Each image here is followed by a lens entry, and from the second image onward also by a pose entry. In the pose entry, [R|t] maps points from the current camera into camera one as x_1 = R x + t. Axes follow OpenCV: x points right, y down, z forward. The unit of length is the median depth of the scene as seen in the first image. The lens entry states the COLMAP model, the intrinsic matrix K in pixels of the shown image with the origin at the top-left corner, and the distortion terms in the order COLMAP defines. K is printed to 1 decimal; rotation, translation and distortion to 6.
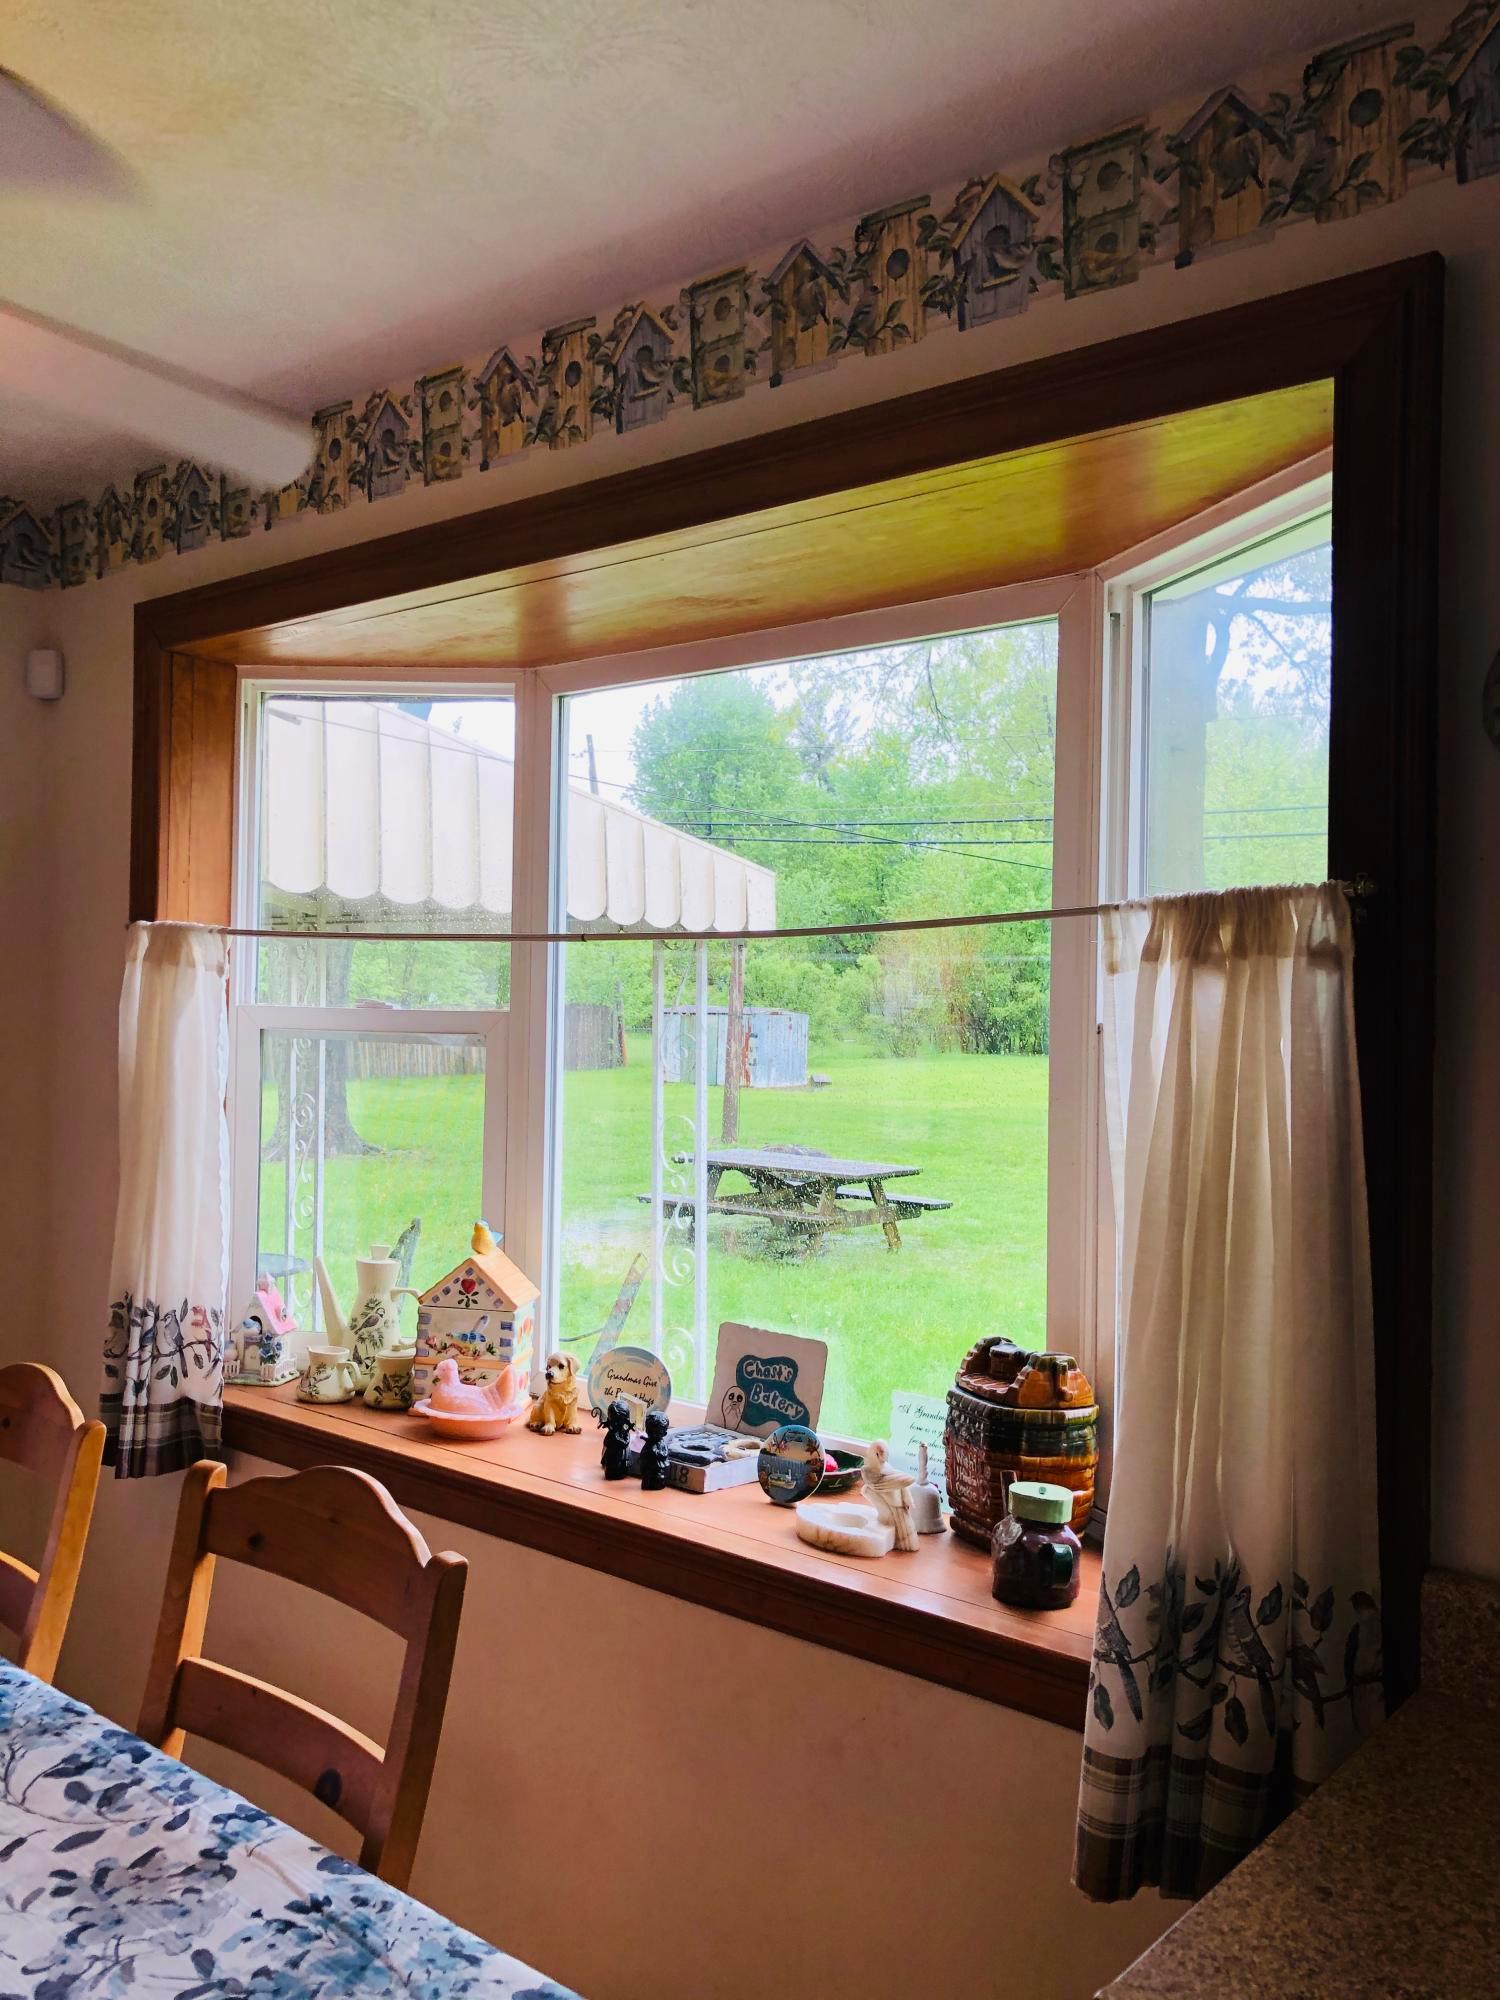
lens RADIAL K [[1674.7, 0, 742.4], [0, 1674.7, 986.9], [0, 0, 1]] dist [0.075666, -0.077421]
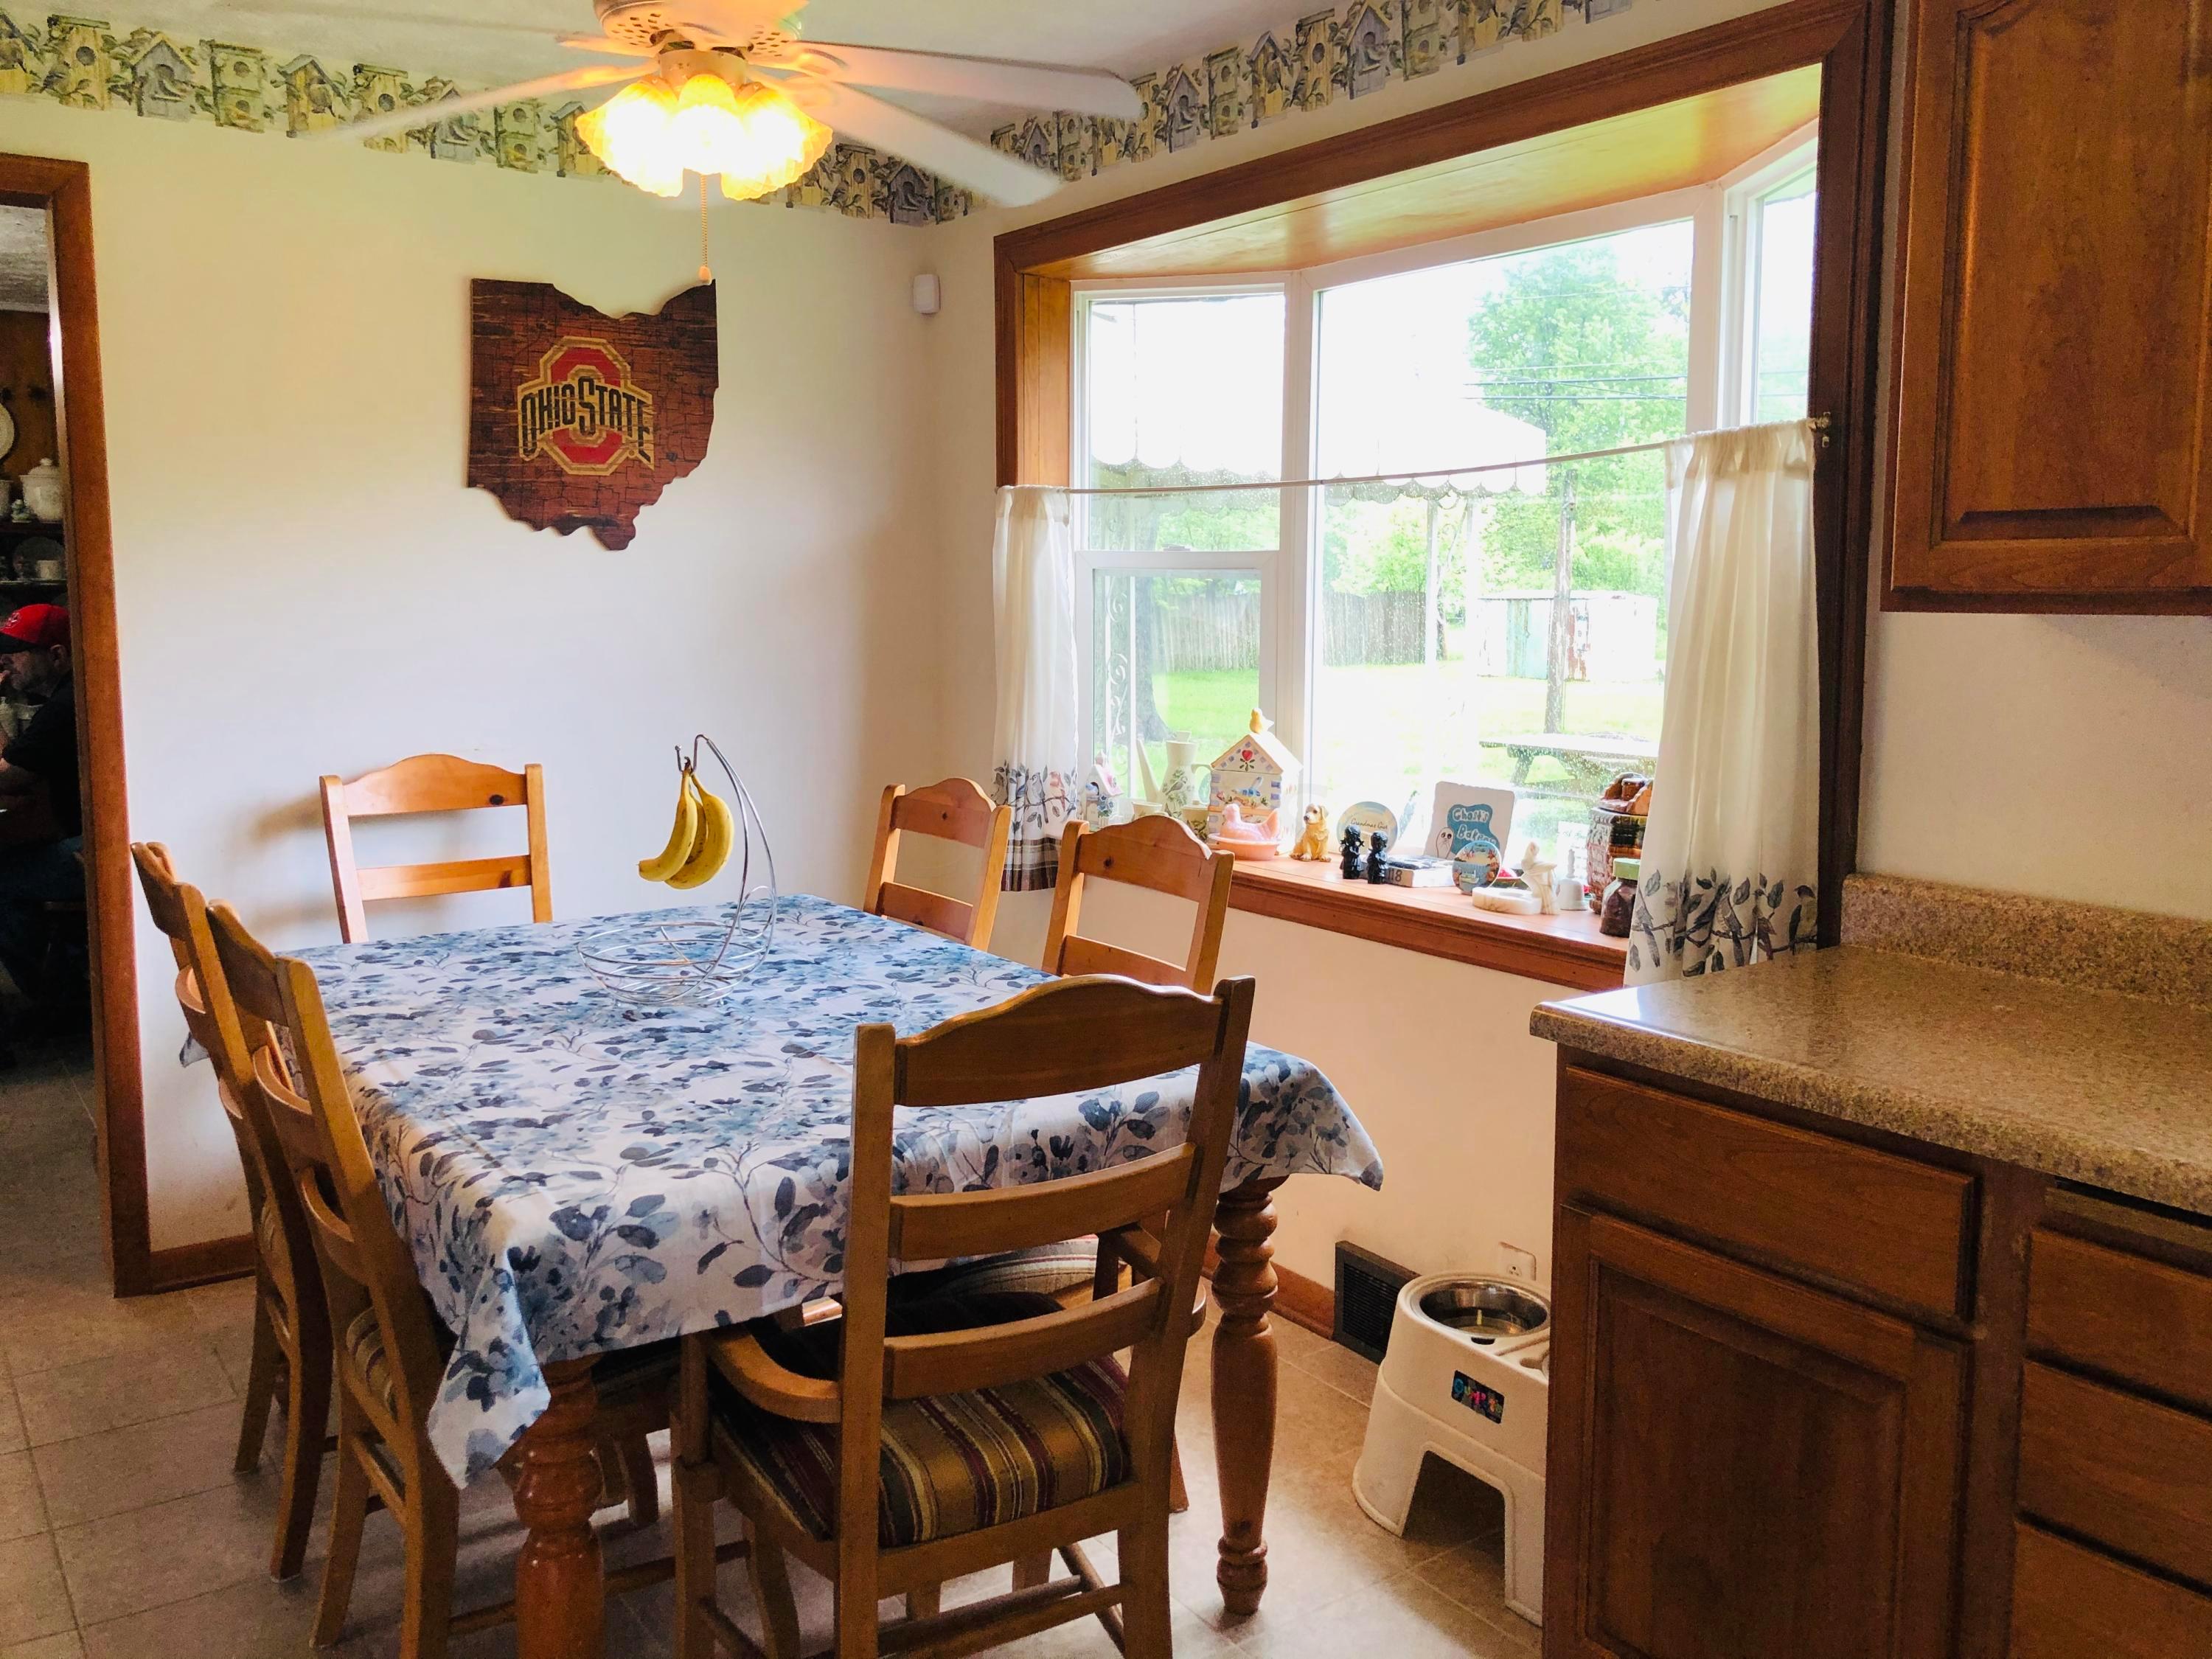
lens RADIAL K [[1852.2, 0, 1118.8], [0, 1852.2, 817.8], [0, 0, 1]] dist [0.075666, -0.077421]
pose [[0.969413, 0.016128, -0.244905, 0.104651], [0.015397, 0.991877, 0.126267, 0.041794], [0.244952, -0.126176, 0.961290, -0.472297]]
